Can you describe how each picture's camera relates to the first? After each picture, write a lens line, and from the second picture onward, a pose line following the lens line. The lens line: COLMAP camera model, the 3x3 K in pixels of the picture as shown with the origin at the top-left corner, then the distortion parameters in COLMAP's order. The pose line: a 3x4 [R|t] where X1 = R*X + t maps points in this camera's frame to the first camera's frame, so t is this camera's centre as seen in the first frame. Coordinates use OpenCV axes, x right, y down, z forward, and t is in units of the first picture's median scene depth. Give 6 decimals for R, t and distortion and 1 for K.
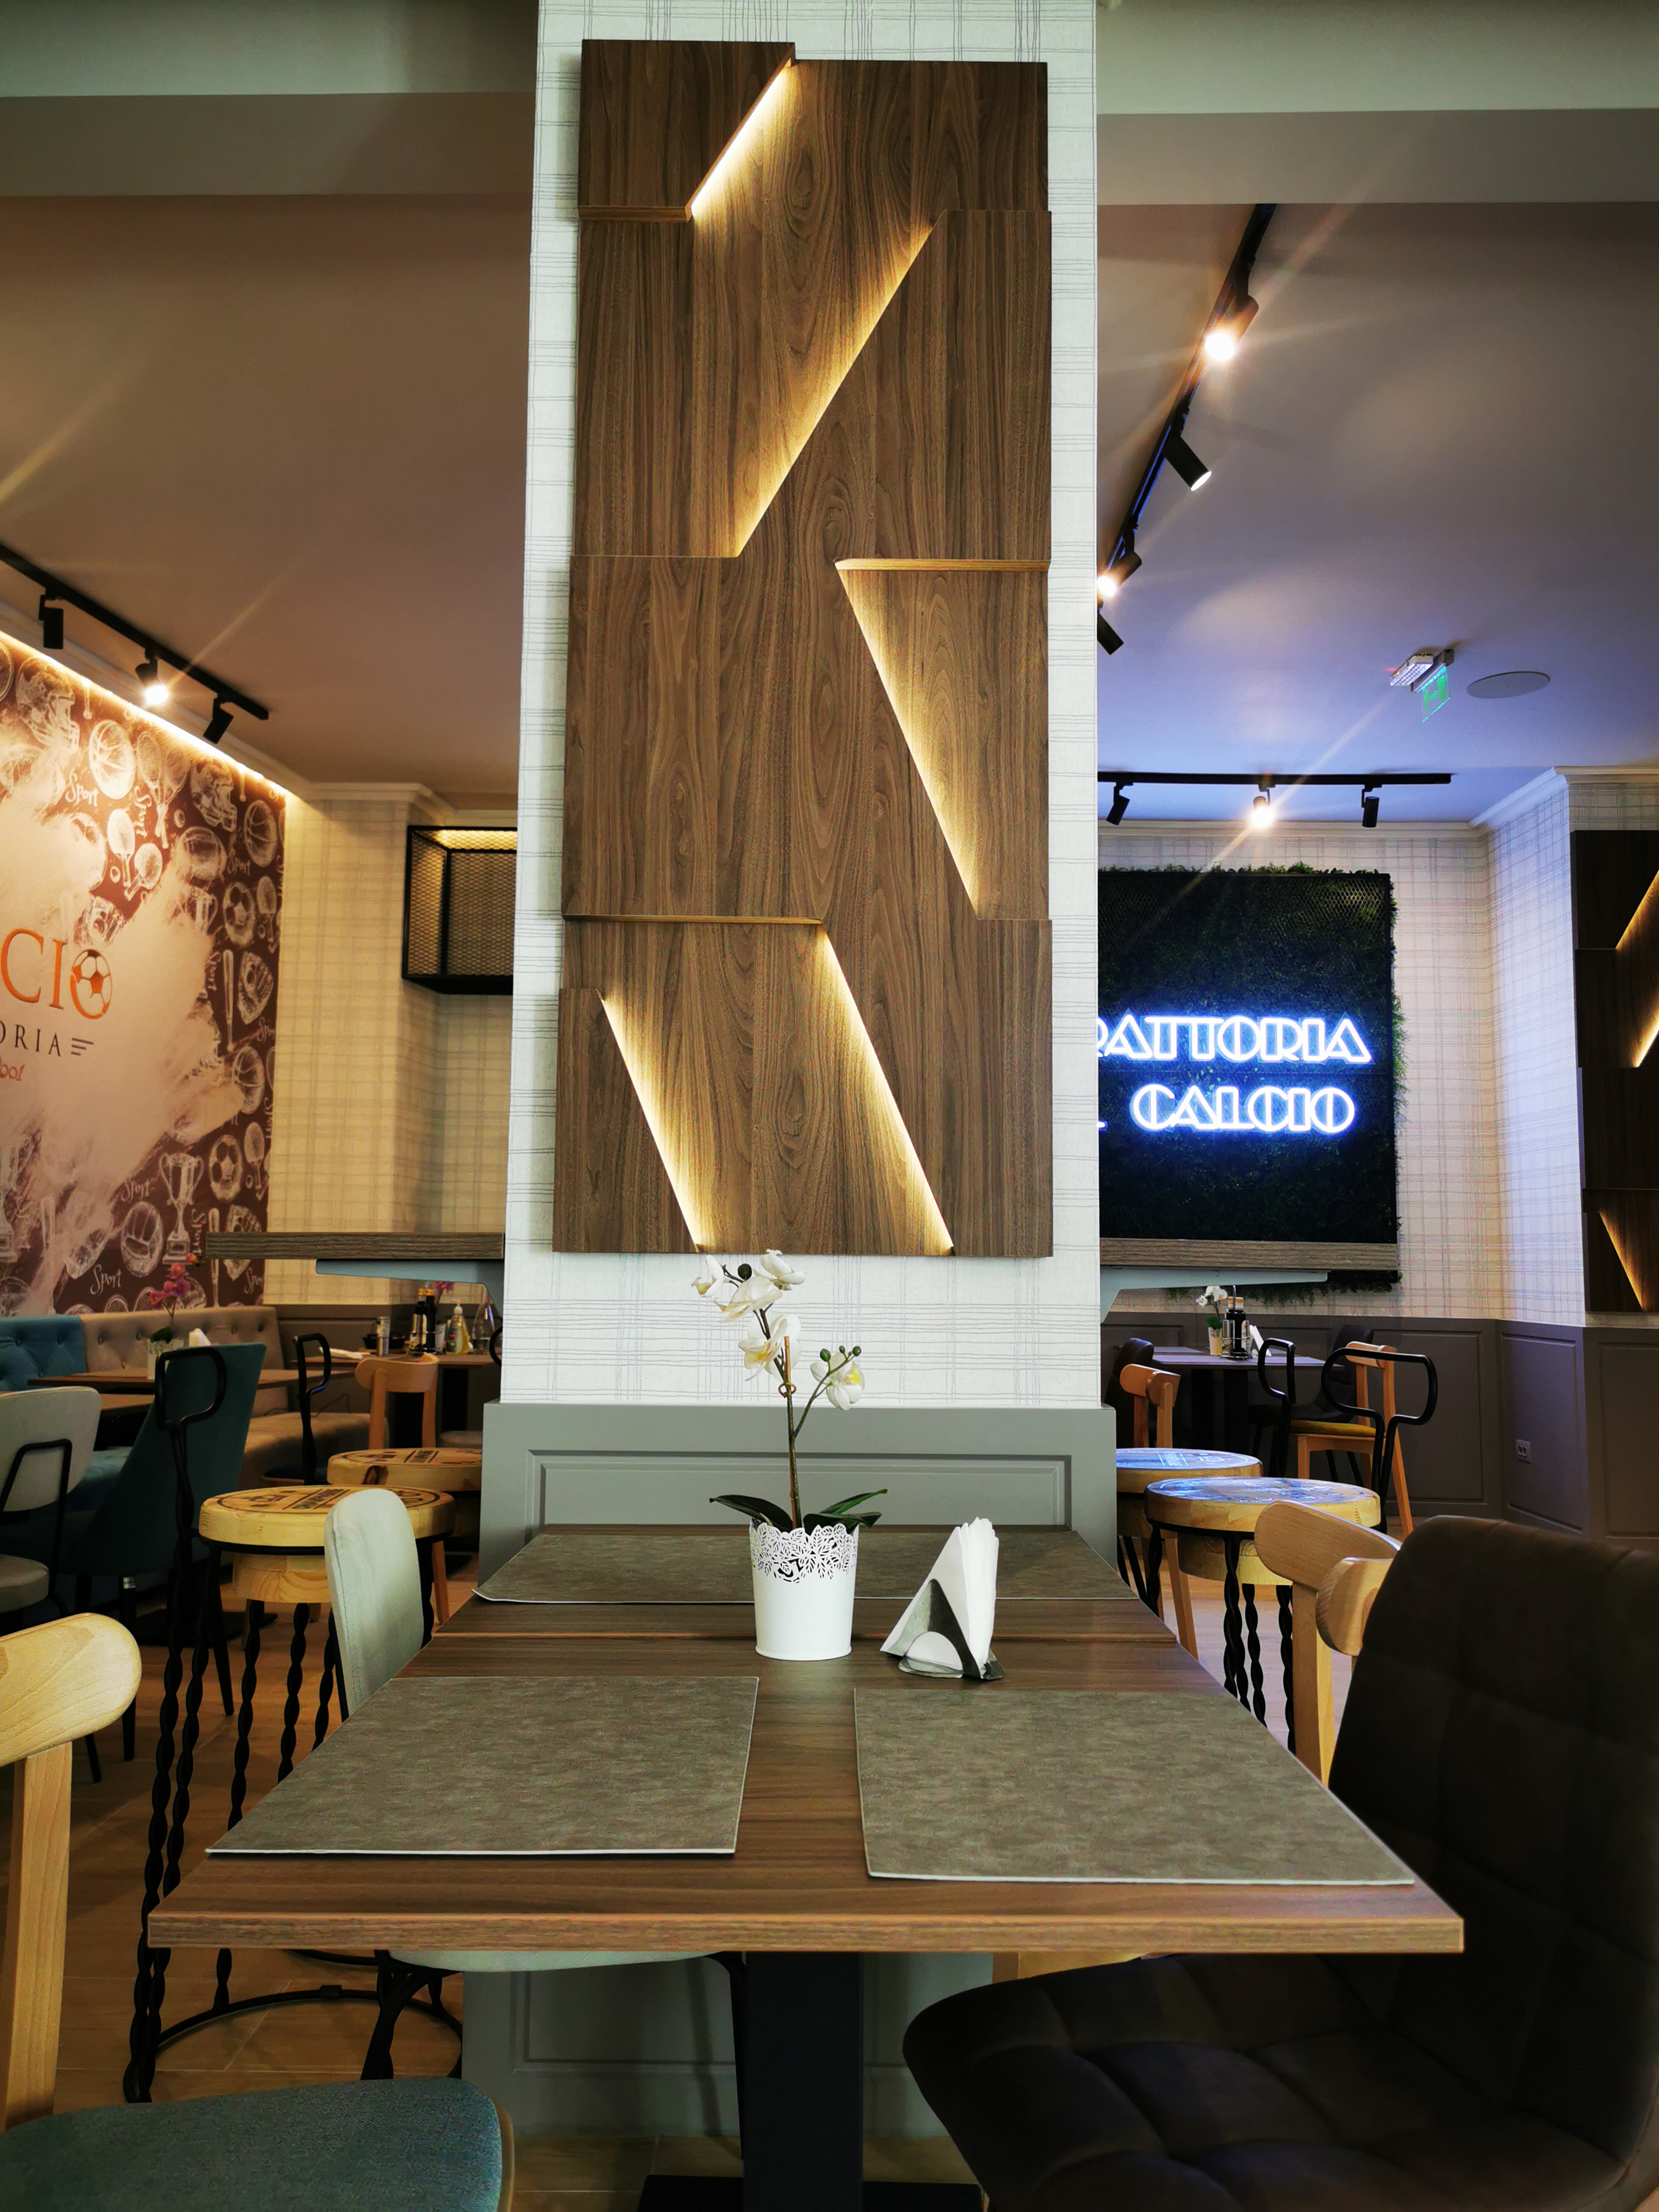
lens RADIAL K [[1710.5, 0, 826.0], [0, 1710.5, 1084.9], [0, 0, 1]] dist [0.024915, -0.056238]
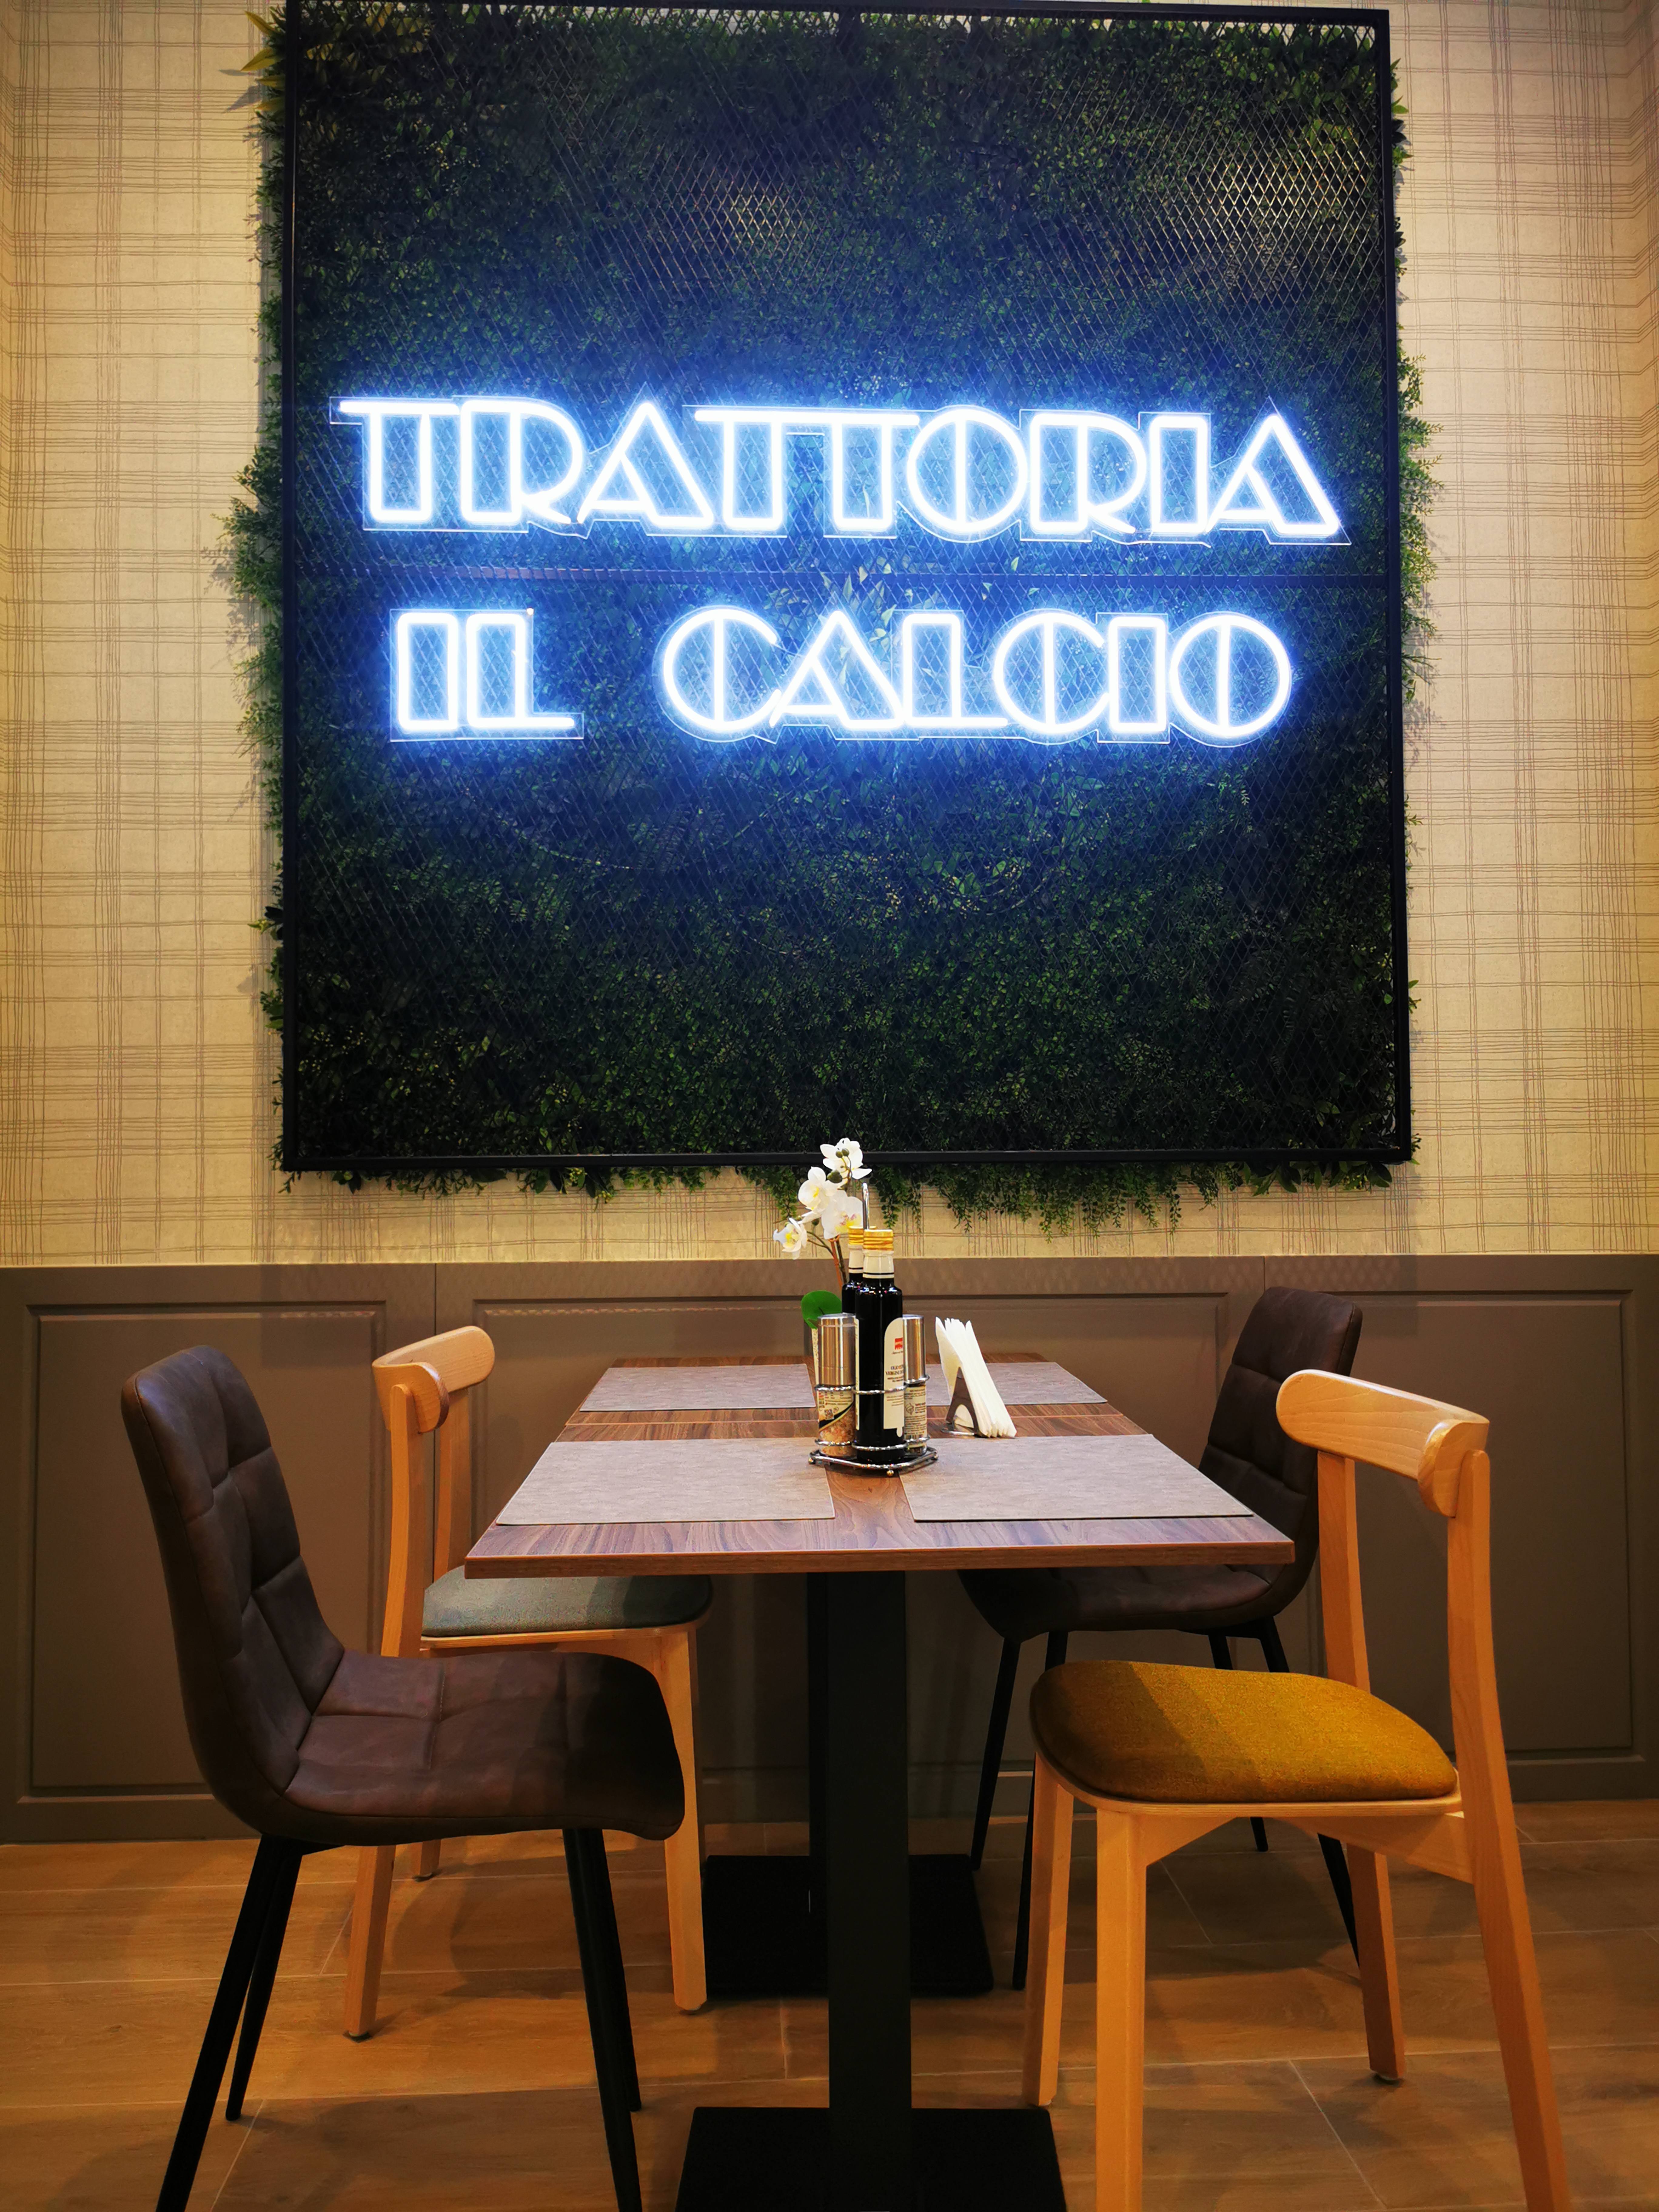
lens RADIAL K [[1710.5, 0, 817.0], [0, 1710.5, 1123.9], [0, 0, 1]] dist [0.024915, -0.056238]
pose [[0.998013, -0.022327, 0.058912, 0.187647], [0.017574, 0.996641, 0.079987, 0.076056], [-0.060500, -0.078793, 0.995053, 0.646819]]
